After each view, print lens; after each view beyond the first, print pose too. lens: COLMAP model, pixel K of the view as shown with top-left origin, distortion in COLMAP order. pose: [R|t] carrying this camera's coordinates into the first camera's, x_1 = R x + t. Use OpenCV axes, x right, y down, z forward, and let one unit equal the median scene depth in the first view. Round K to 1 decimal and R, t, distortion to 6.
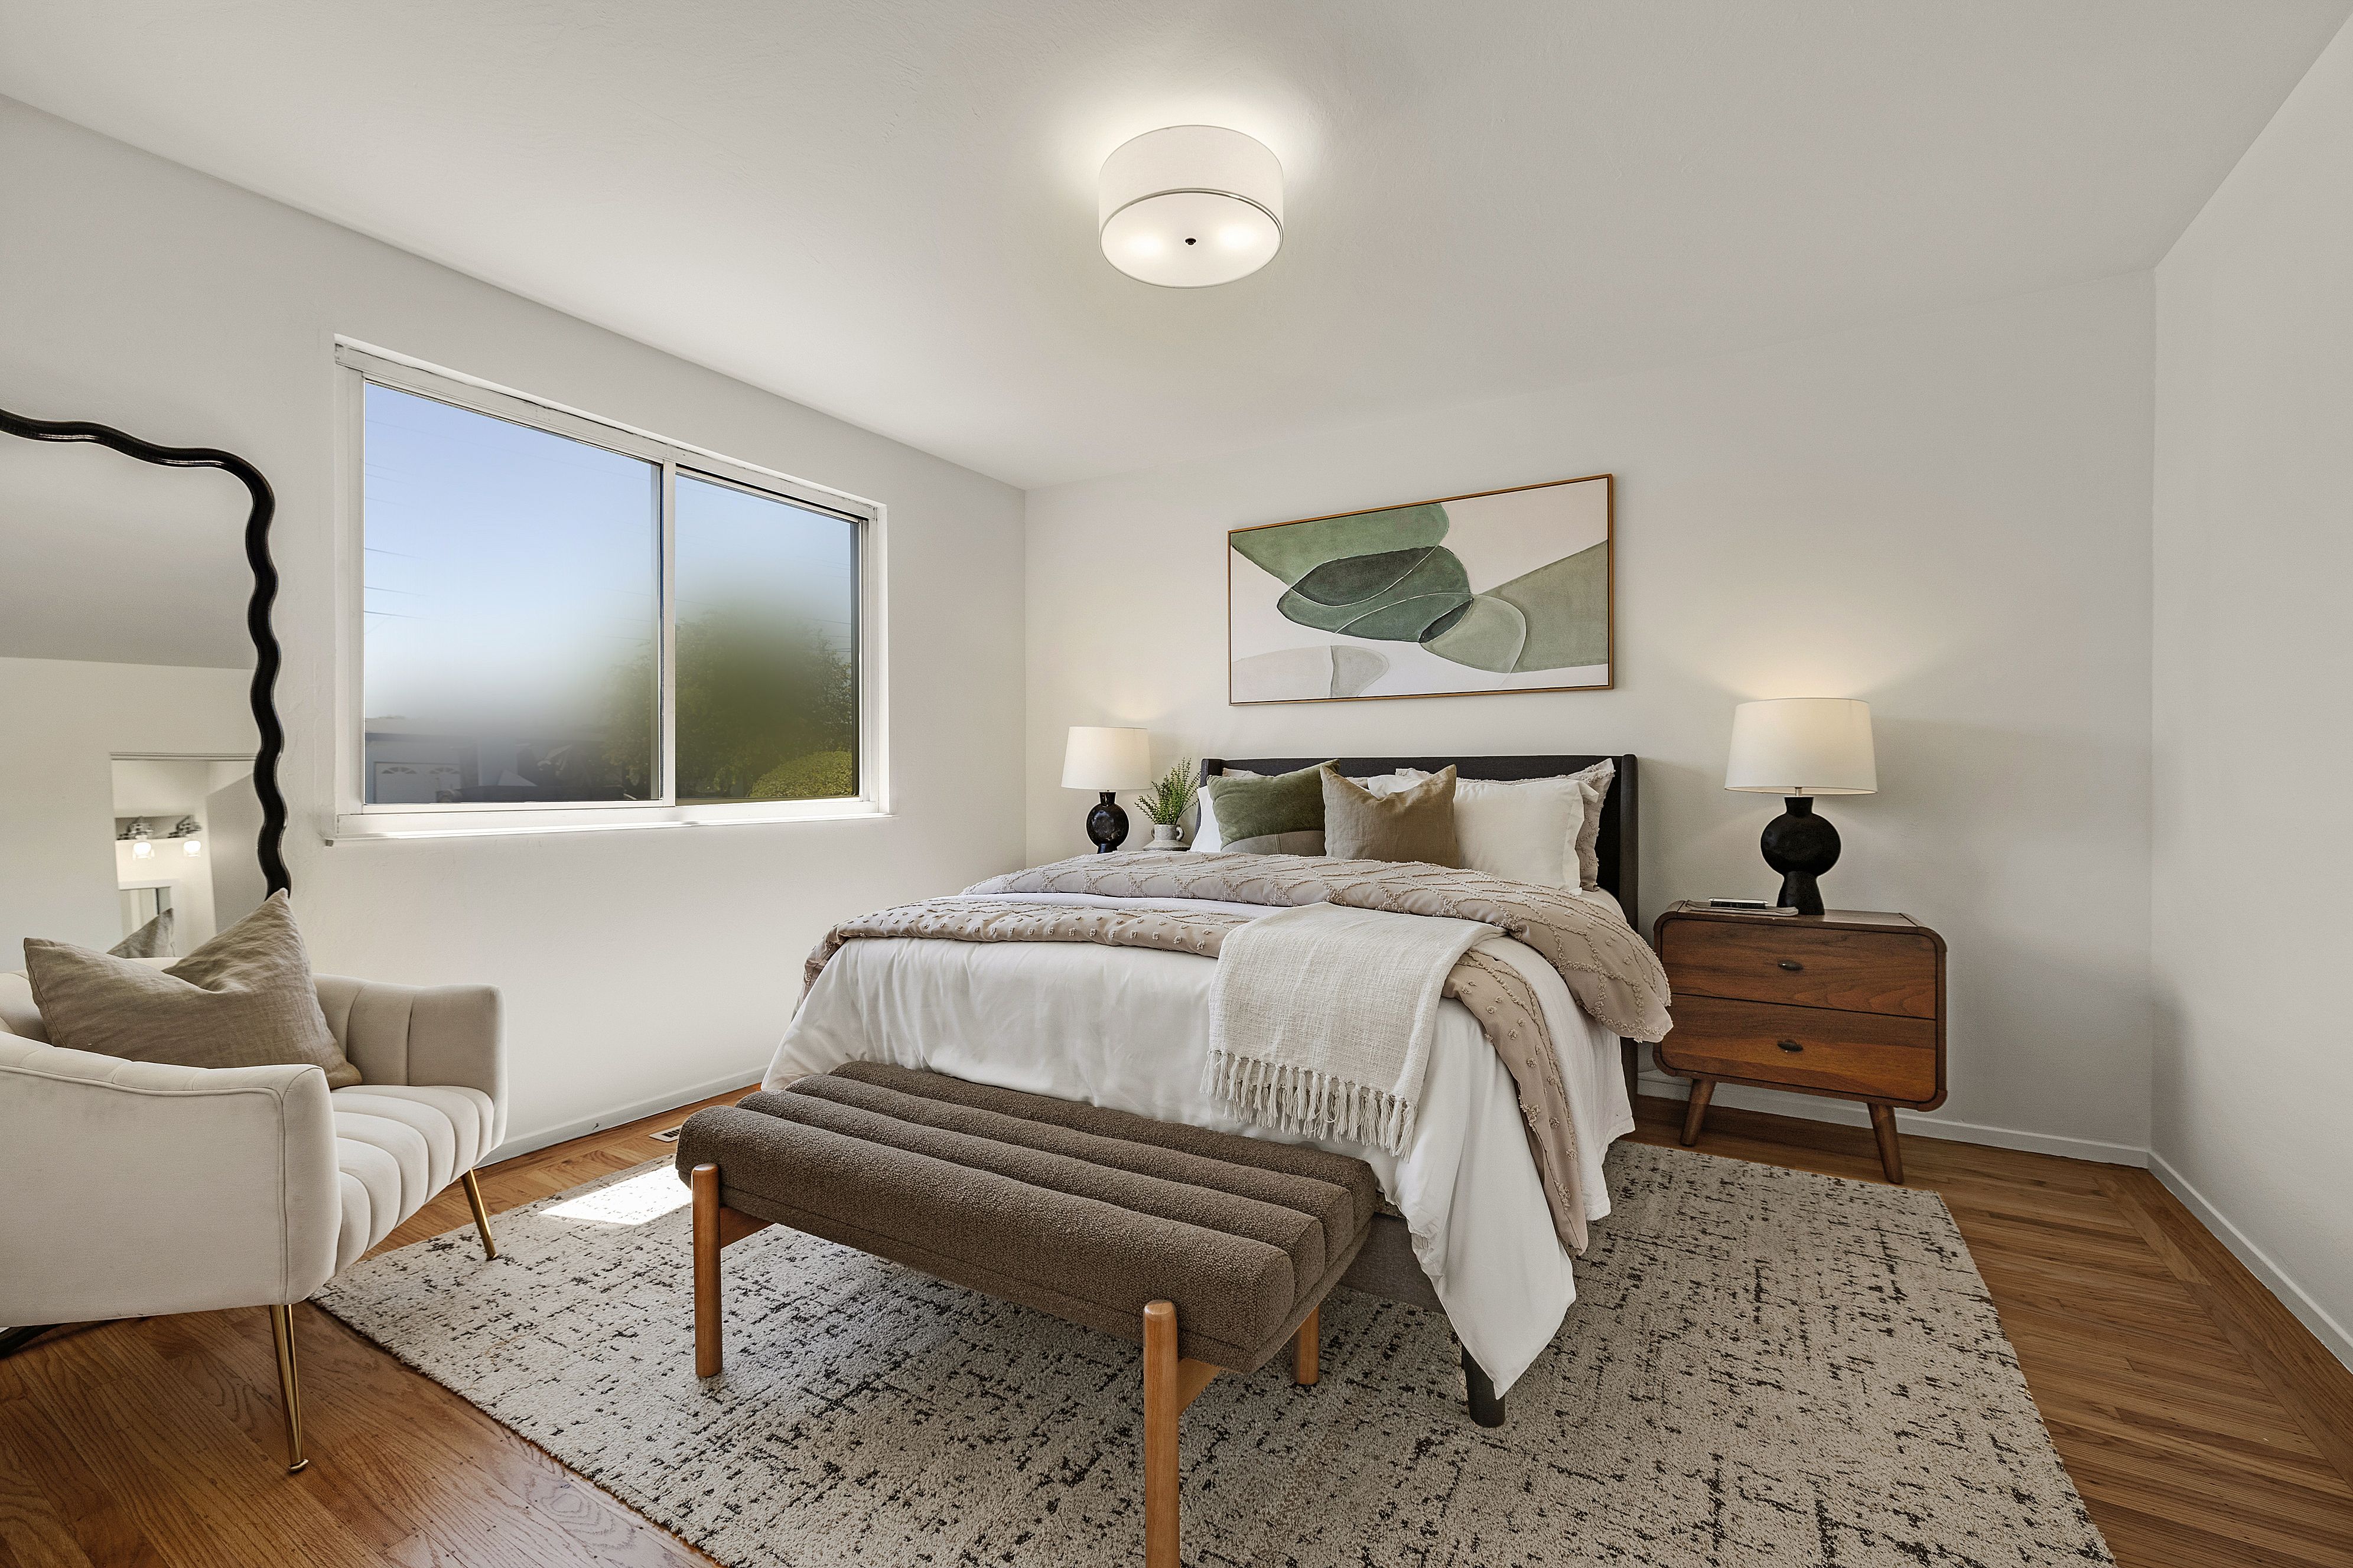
lens RADIAL K [[977.9, 0, 1173.8], [0, 977.9, 787.3], [0, 0, 1]] dist [-0.002204, -0.000221]
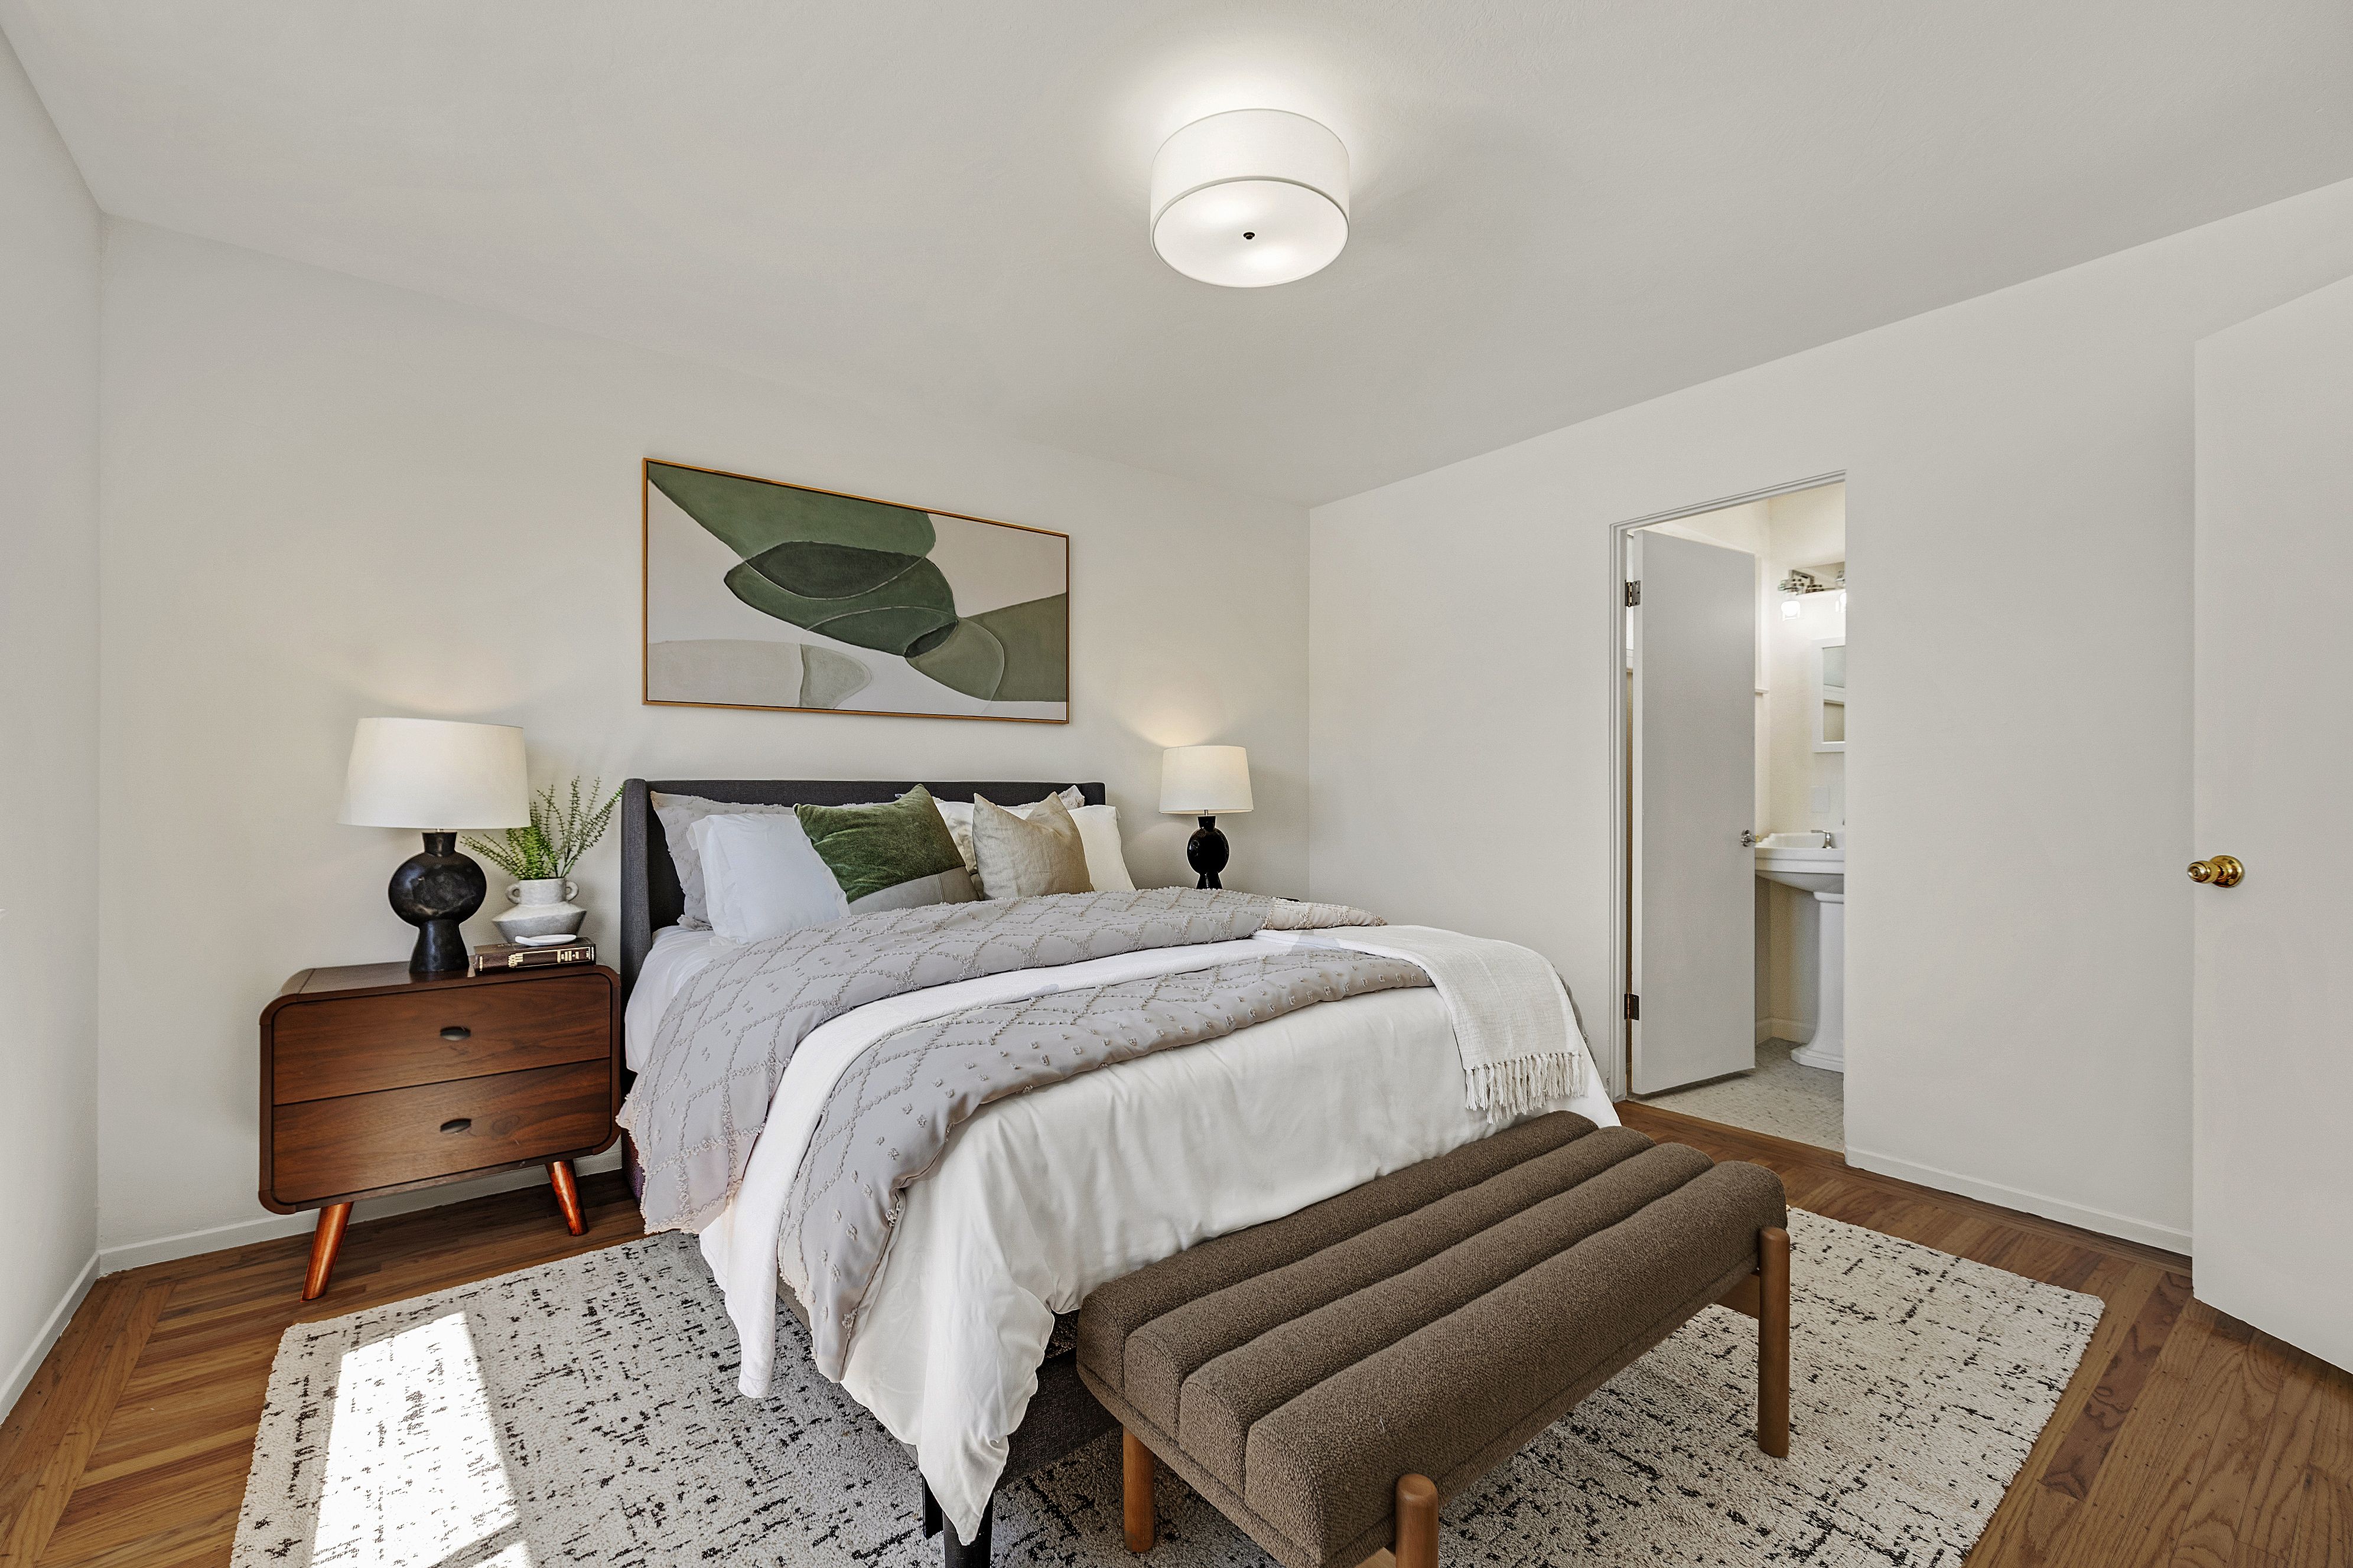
lens RADIAL K [[977.9, 0, 1171.8], [0, 977.9, 780.4], [0, 0, 1]] dist [-0.002204, -0.000221]
pose [[0.374437, 0.012388, 0.927170, -0.521024], [0.010721, 0.999786, -0.017689, -0.013468], [-0.927190, 0.016564, 0.374224, 0.437876]]
